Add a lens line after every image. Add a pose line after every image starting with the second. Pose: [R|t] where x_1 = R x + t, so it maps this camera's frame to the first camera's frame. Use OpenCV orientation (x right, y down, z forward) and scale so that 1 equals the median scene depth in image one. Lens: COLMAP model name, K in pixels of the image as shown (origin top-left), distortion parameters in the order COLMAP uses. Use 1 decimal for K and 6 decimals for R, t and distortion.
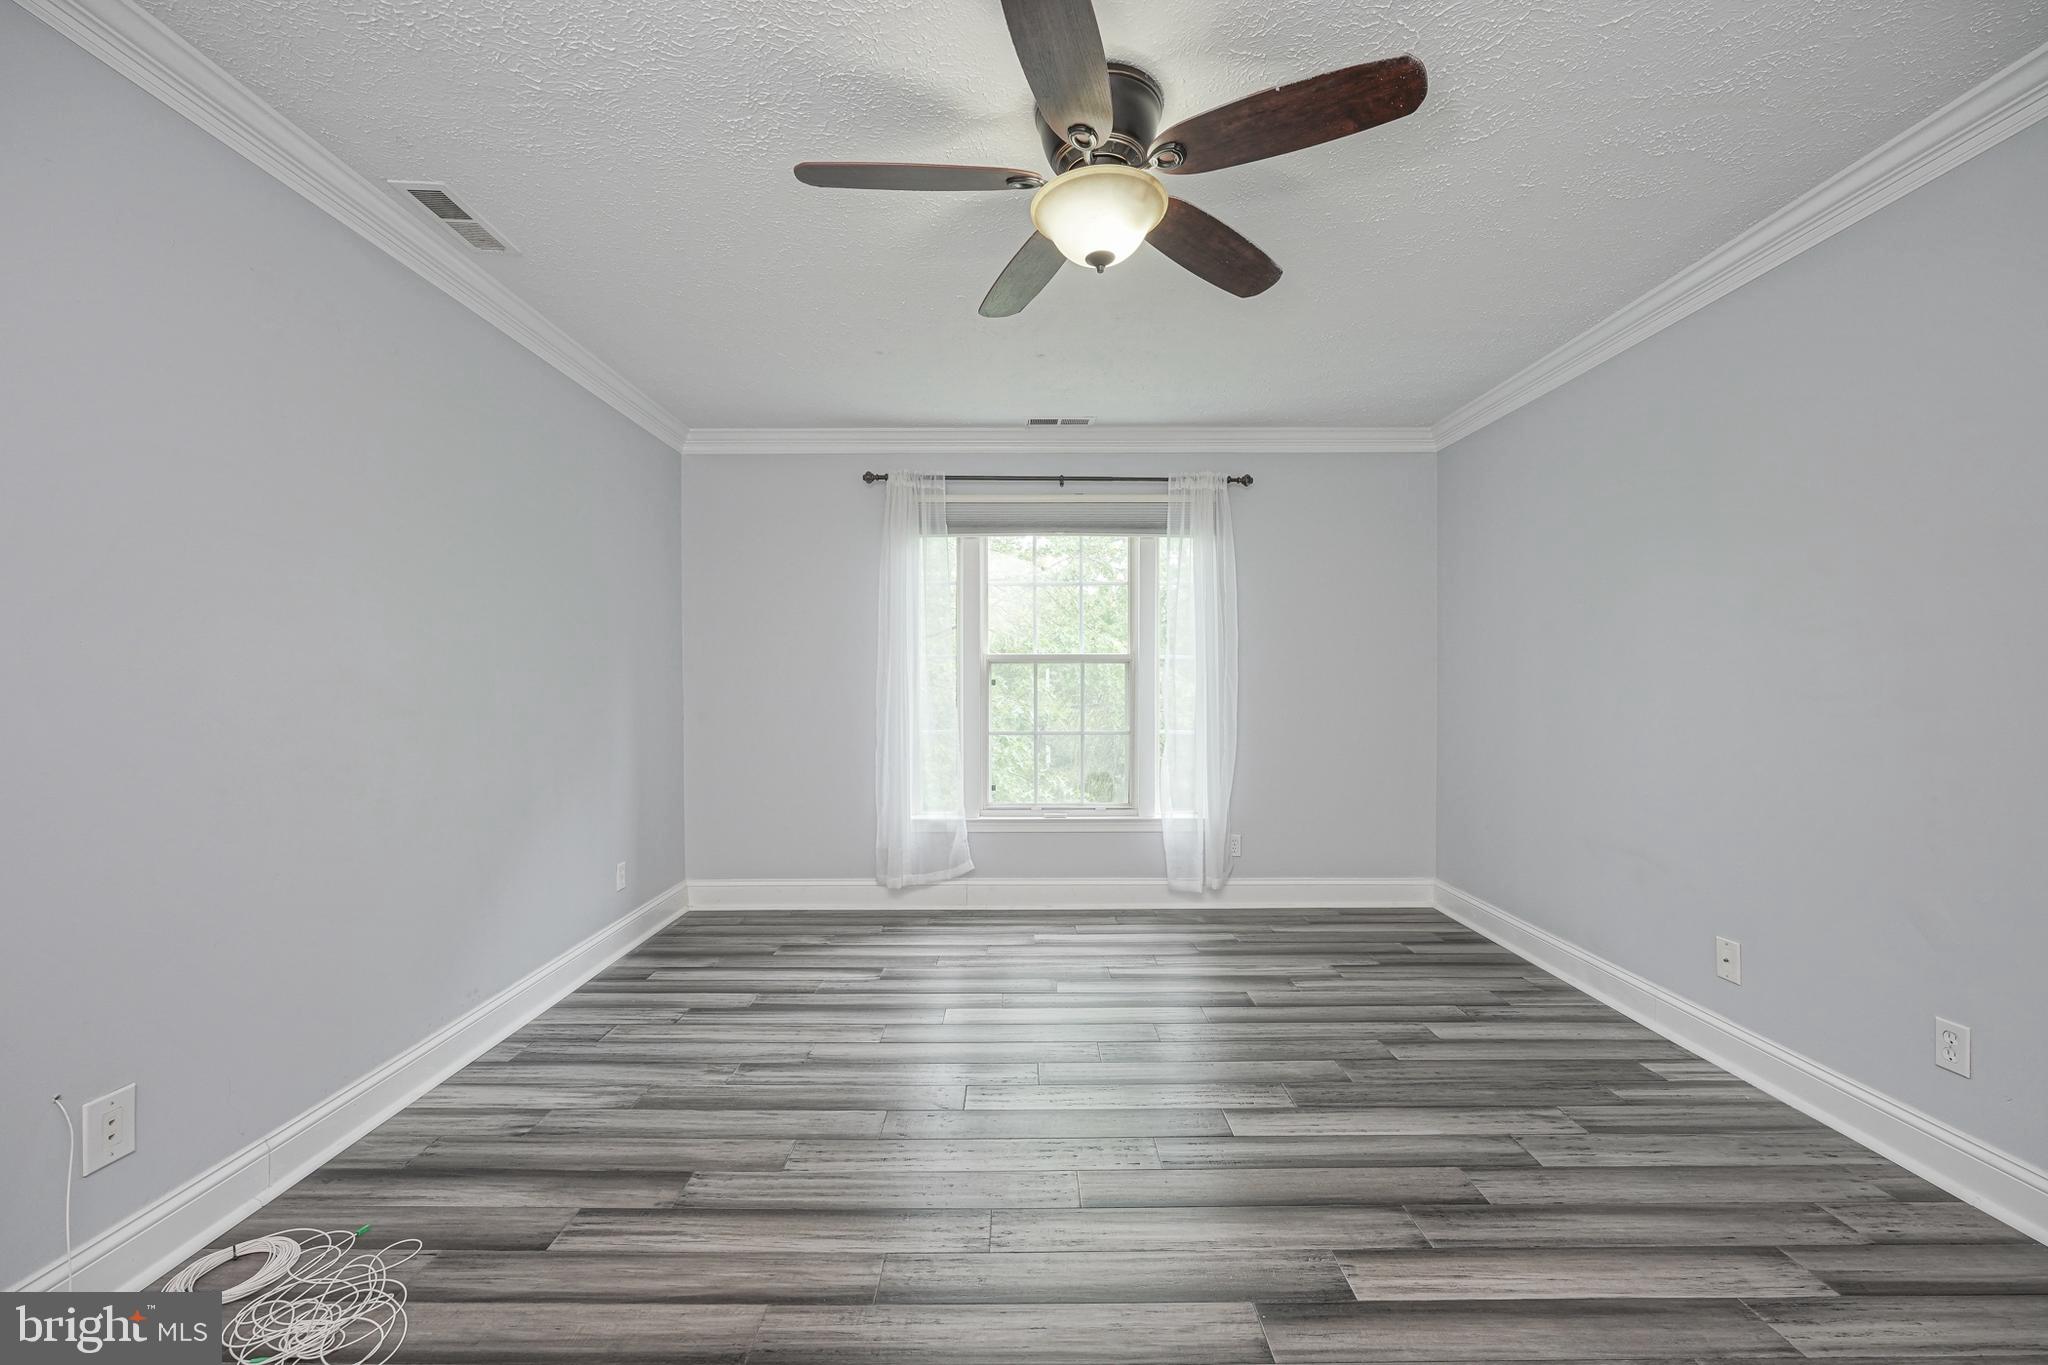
lens RADIAL K [[874.9, 0, 1029.4], [0, 874.9, 693.7], [0, 0, 1]] dist [-0.000989, 0.000309]
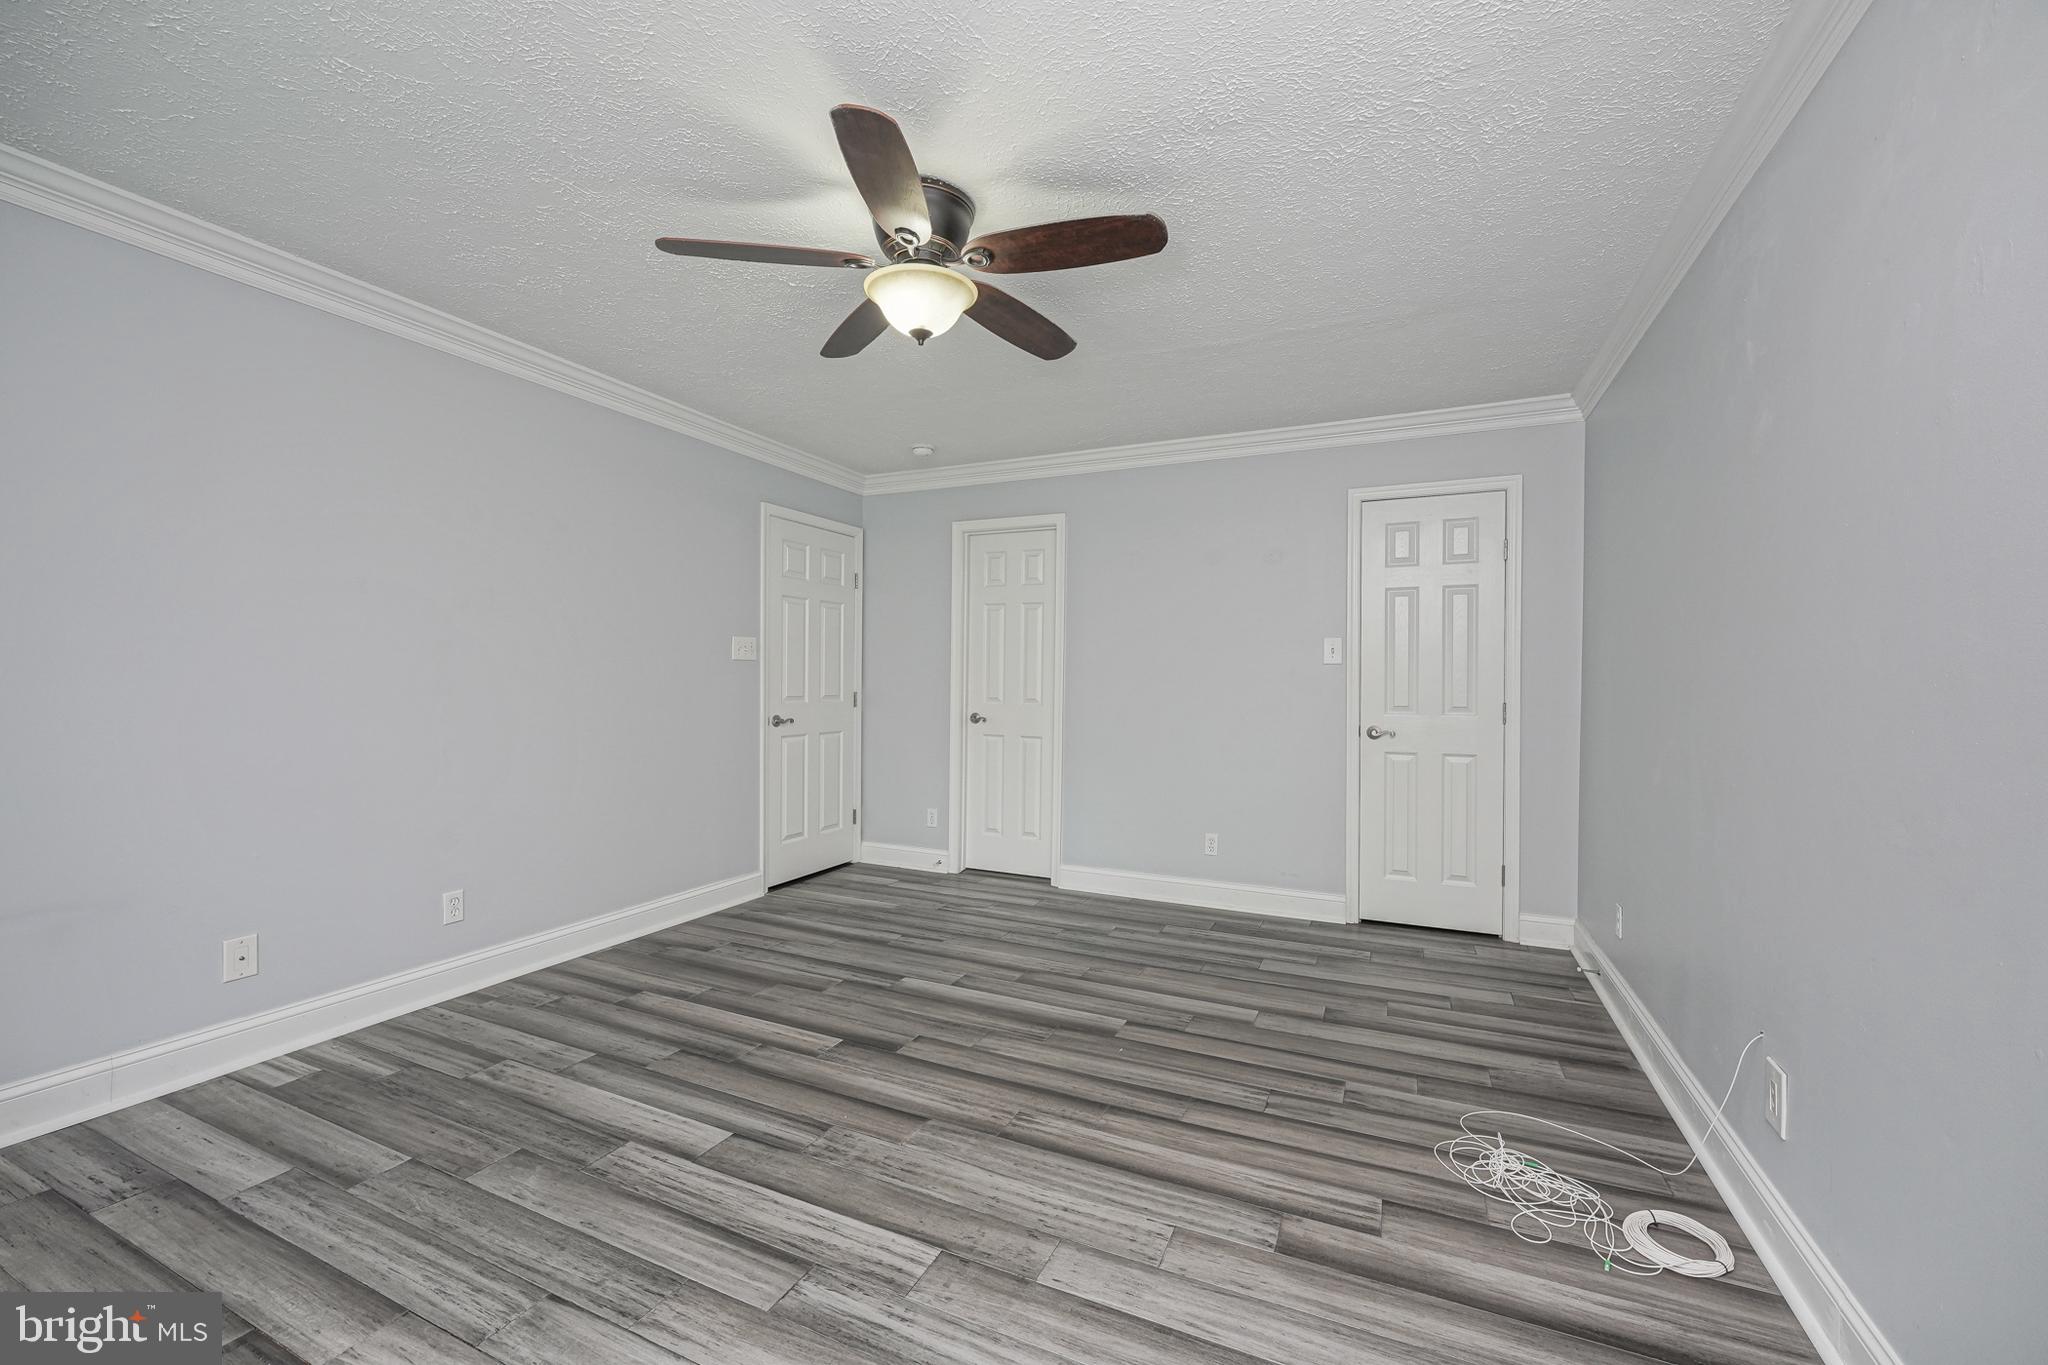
lens RADIAL K [[814.0, 0, 1024.0], [0, 814.0, 682.5], [0, 0, 1]] dist [-0.000261, -0.000019]
pose [[-0.907322, -0.006834, 0.420382, -0.346065], [-0.000954, 0.999899, 0.014196, -0.019413], [-0.420436, 0.012480, -0.907236, 1.284934]]
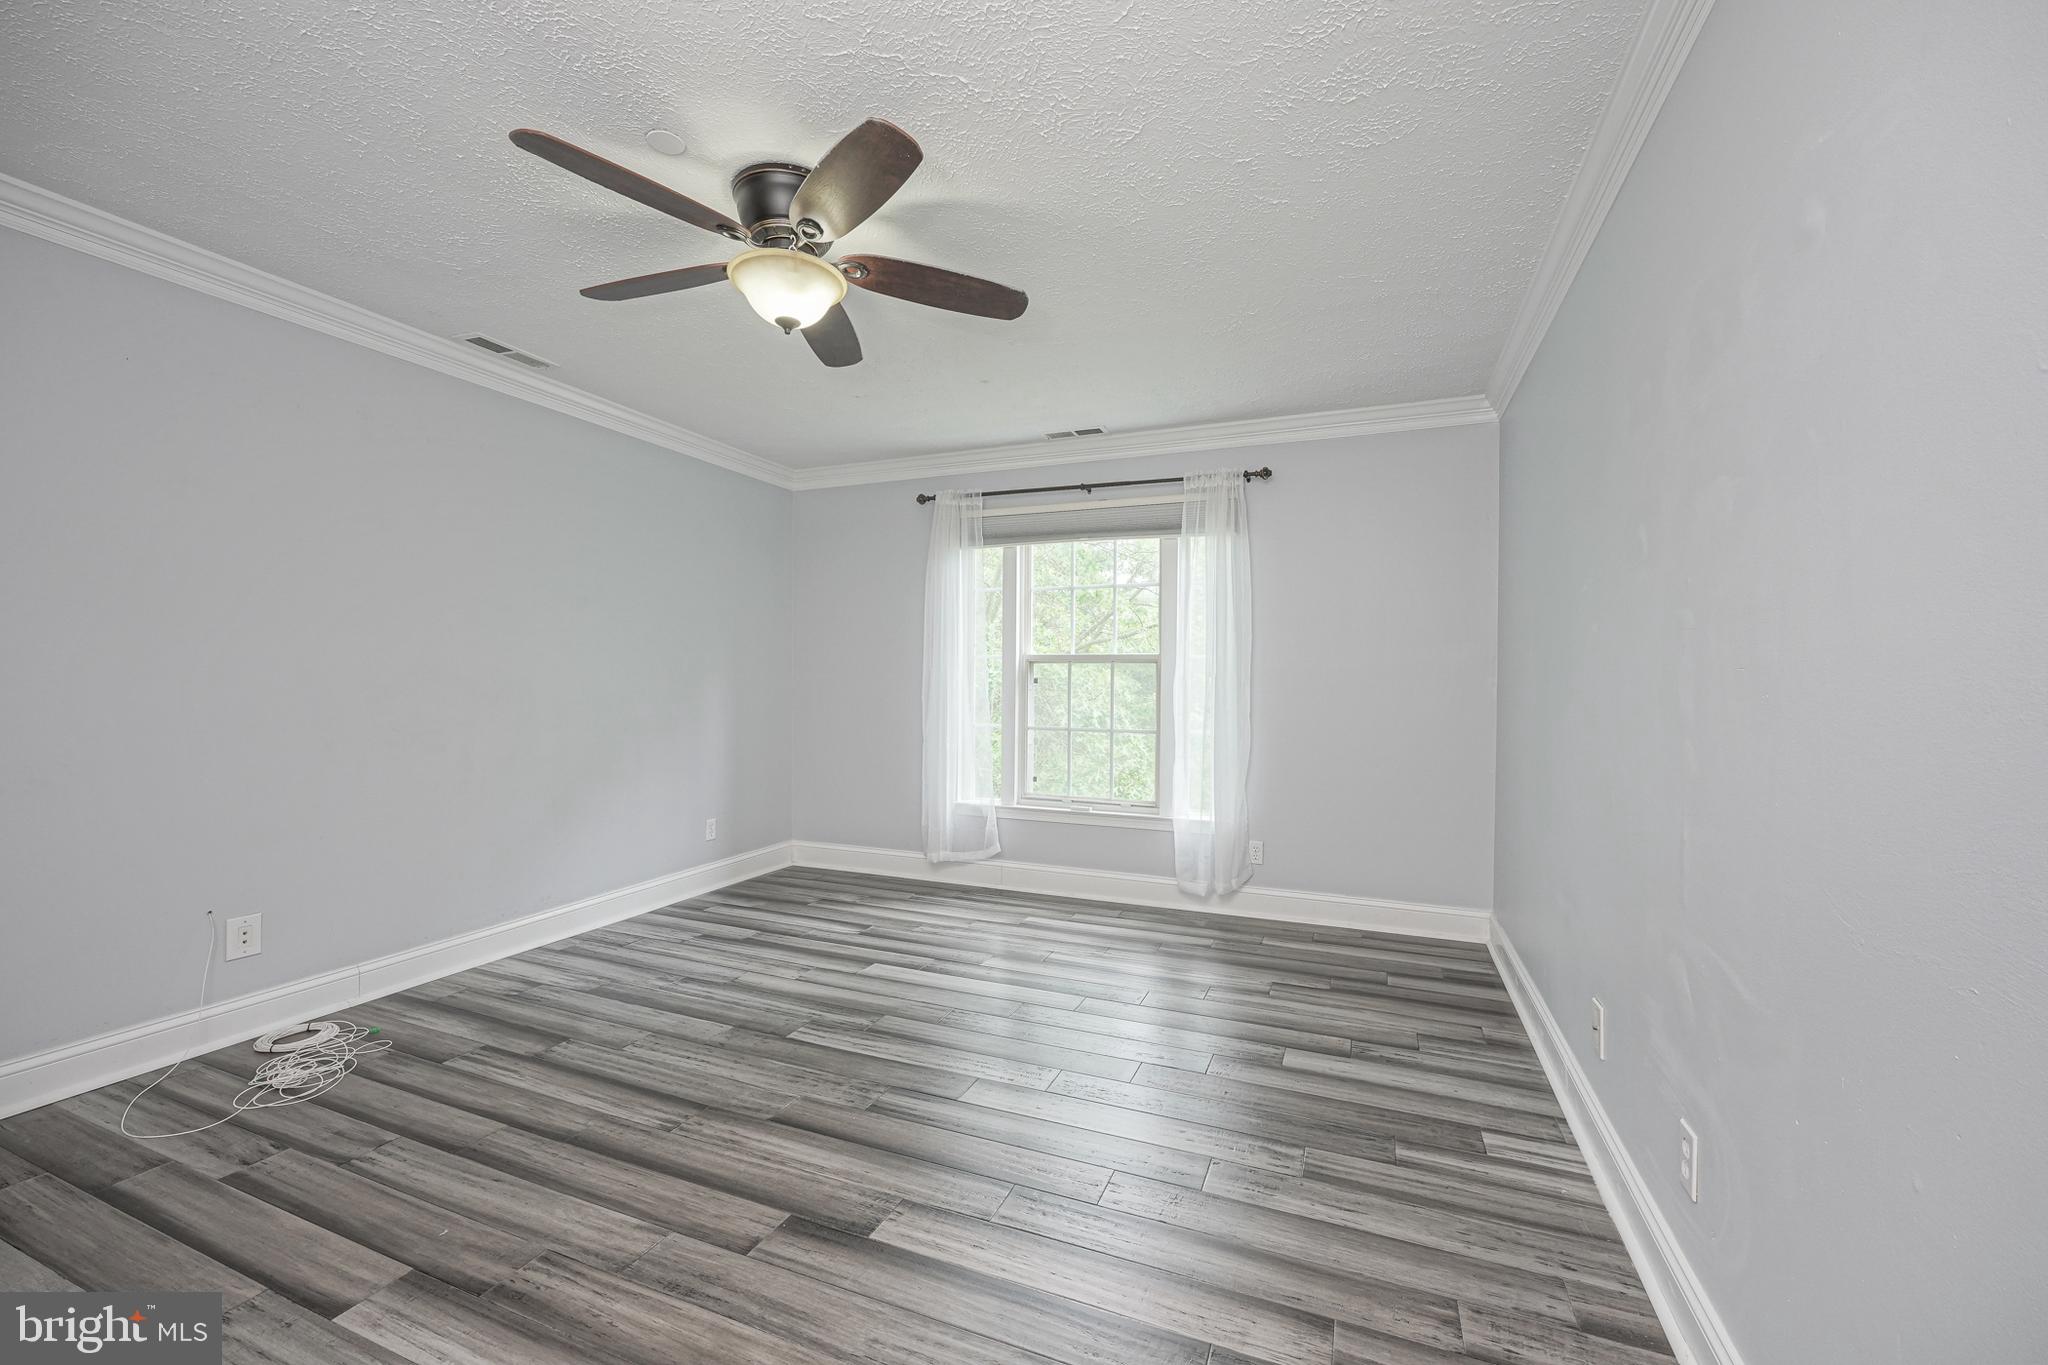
lens RADIAL K [[861.8, 0, 1020.9], [0, 861.8, 686.1], [0, 0, 1]] dist [0.000772, 0.000008]
pose [[0.916427, 0.013433, -0.399976, 0.548305], [-0.016260, 0.999861, -0.003674, -0.002737], [0.399871, 0.009870, 0.916518, 0.037214]]
